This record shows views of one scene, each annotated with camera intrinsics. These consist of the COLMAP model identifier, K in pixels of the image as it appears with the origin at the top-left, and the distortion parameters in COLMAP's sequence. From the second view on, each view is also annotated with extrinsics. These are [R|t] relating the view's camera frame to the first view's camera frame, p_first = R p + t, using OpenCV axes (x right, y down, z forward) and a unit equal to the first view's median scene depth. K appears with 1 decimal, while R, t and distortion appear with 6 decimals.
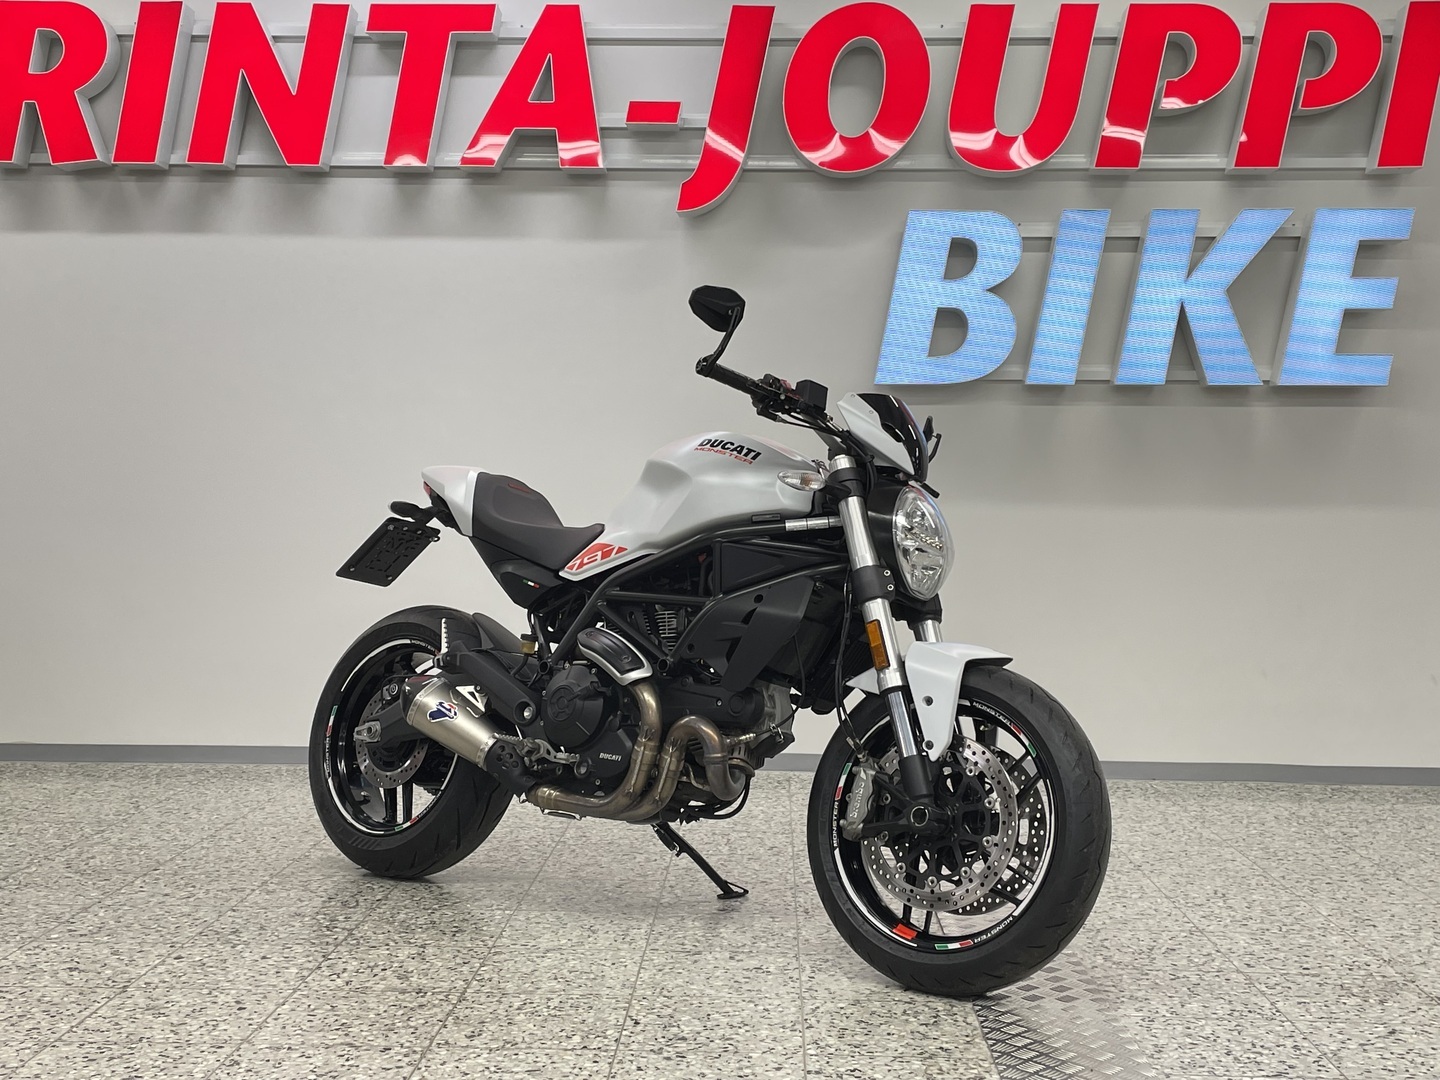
lens RADIAL K [[1718.0, 0, 722.8], [0, 1718.0, 493.9], [0, 0, 1]] dist [0.053458, 0.000000]
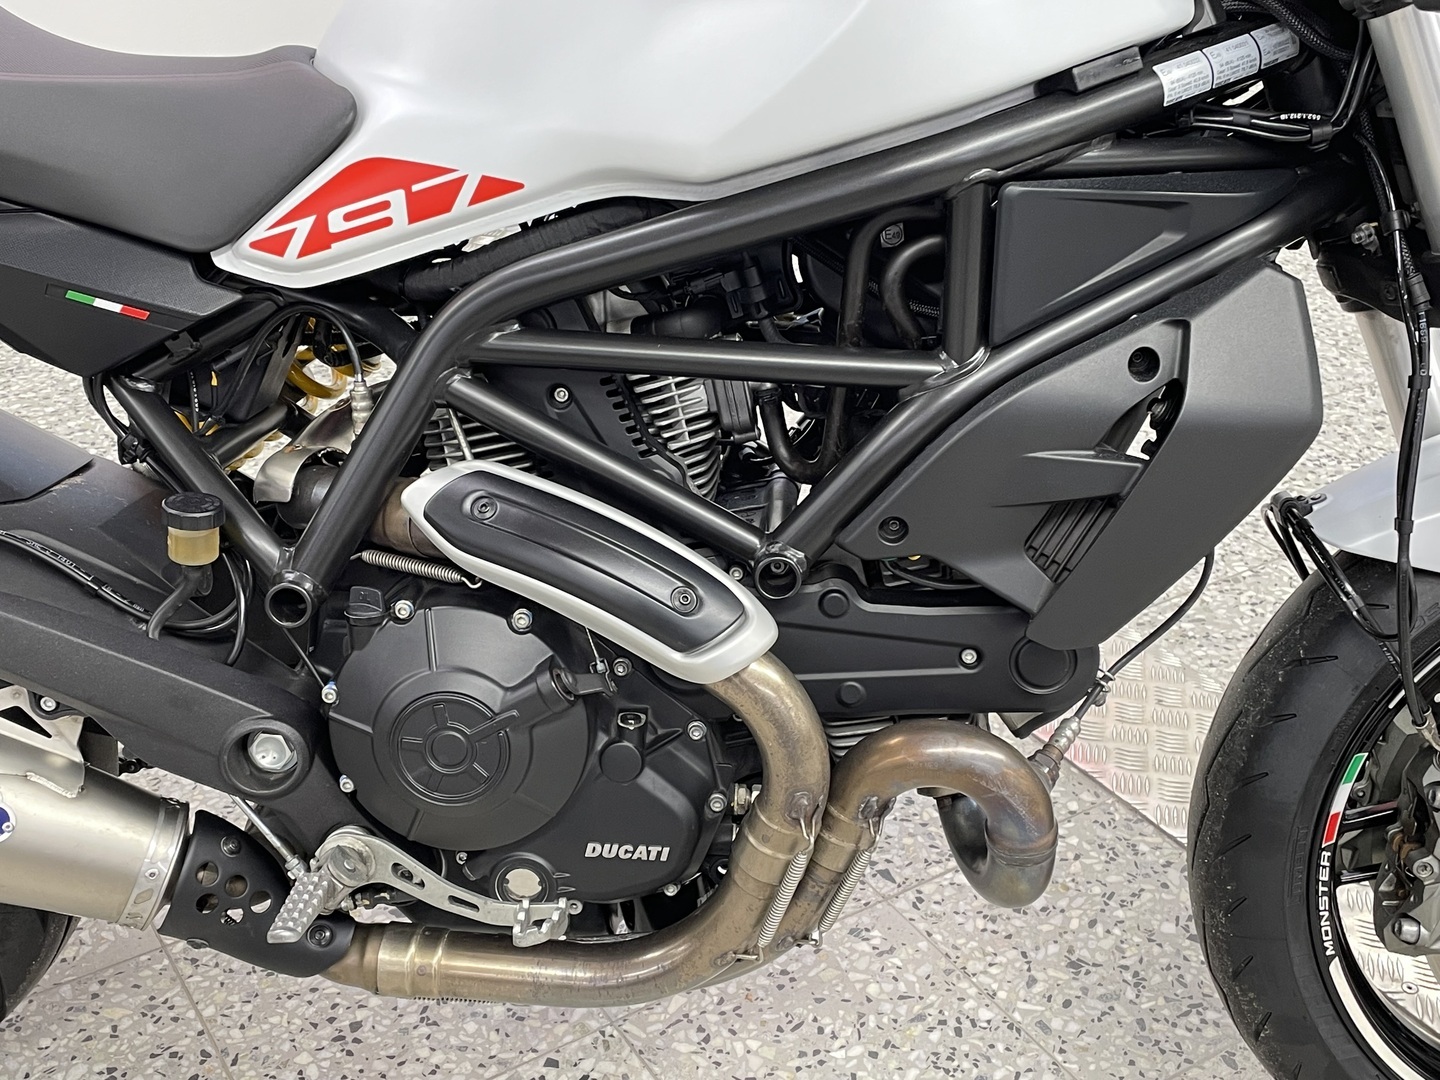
lens RADIAL K [[1718.0, 0, 708.1], [0, 1718.0, 553.4], [0, 0, 1]] dist [0.053458, 0.000000]
pose [[0.826506, -0.286533, 0.484547, -0.189921], [0.000027, 0.860784, 0.508971, -0.062757], [-0.562927, -0.420655, 0.711451, 0.754755]]
